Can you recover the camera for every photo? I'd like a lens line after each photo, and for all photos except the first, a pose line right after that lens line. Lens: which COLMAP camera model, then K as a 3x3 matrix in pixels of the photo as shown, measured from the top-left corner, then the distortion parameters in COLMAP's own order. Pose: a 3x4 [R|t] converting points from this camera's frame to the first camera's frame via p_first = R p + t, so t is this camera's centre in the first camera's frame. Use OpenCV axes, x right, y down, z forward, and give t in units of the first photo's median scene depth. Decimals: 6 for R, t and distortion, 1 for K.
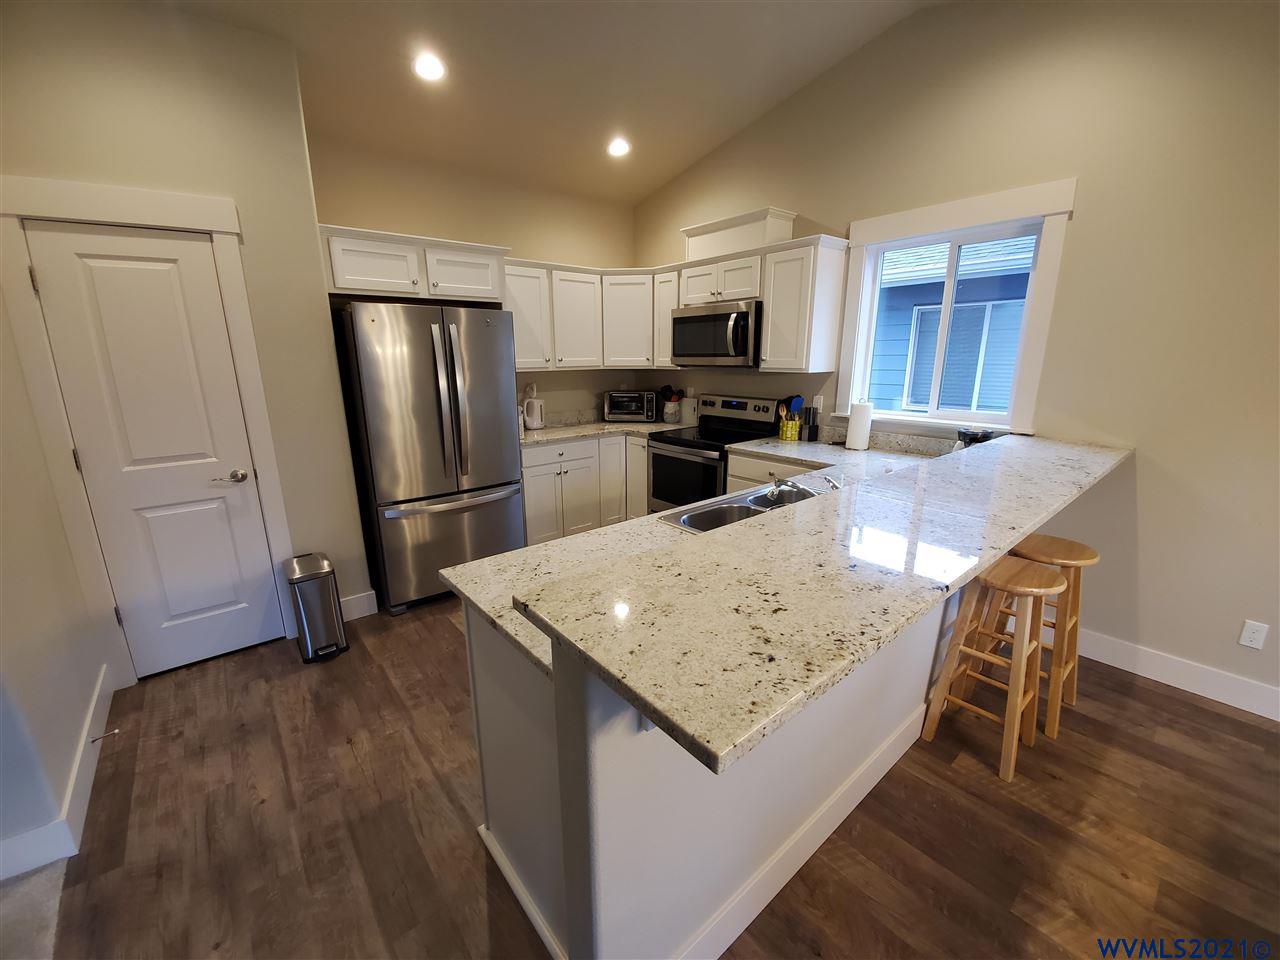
lens RADIAL K [[516.9, 0, 640.0], [0, 516.9, 480.0], [0, 0, 1]] dist [0.001057, -0.010138]
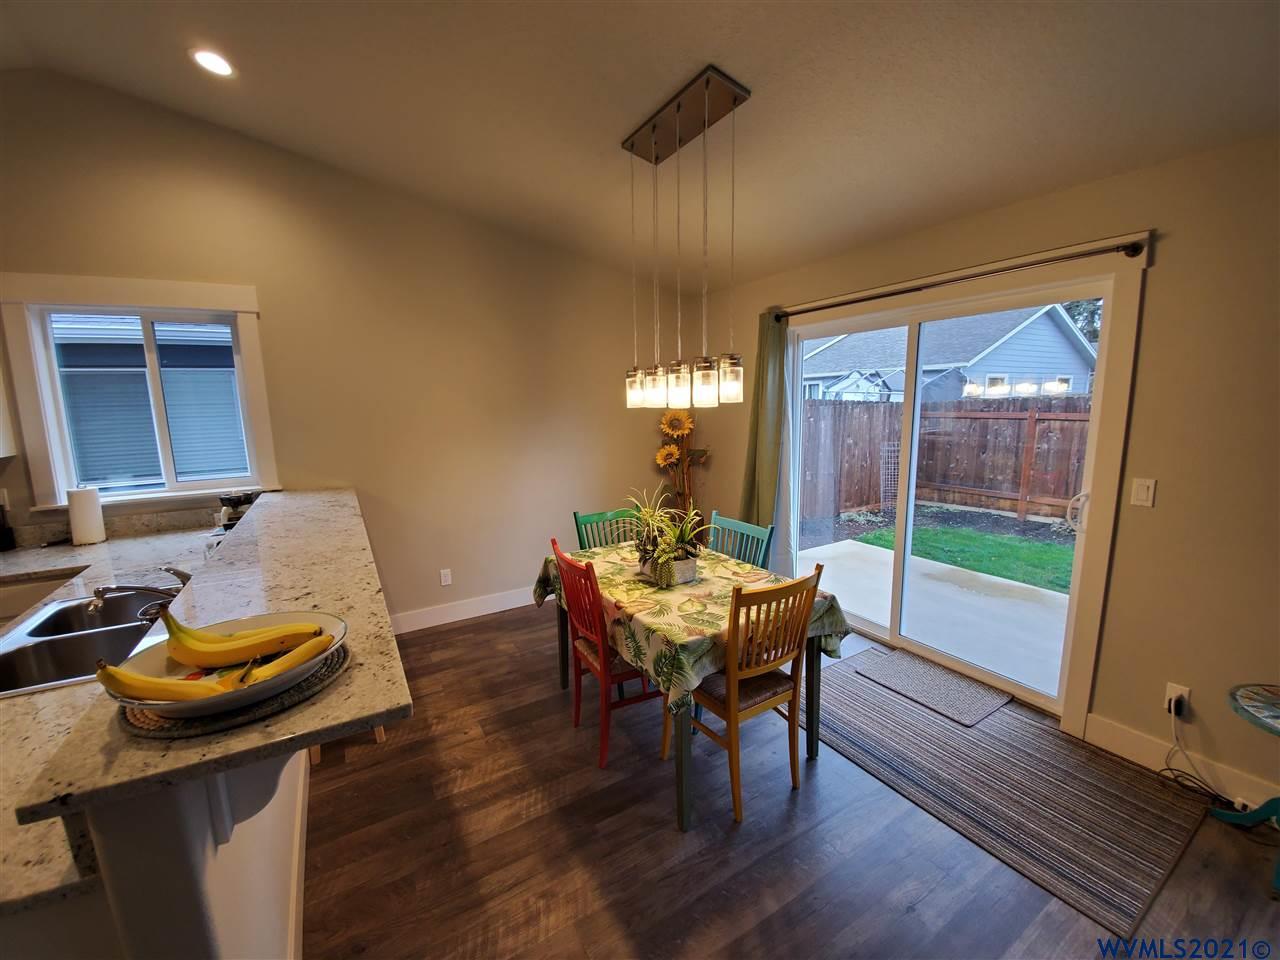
lens RADIAL K [[516.9, 0, 640.0], [0, 516.9, 480.0], [0, 0, 1]] dist [0.001057, -0.010138]
pose [[0.146770, -0.144052, 0.978625, -0.308303], [0.249991, 0.962625, 0.104204, -0.027786], [-0.957060, 0.229354, 0.177296, -0.018632]]
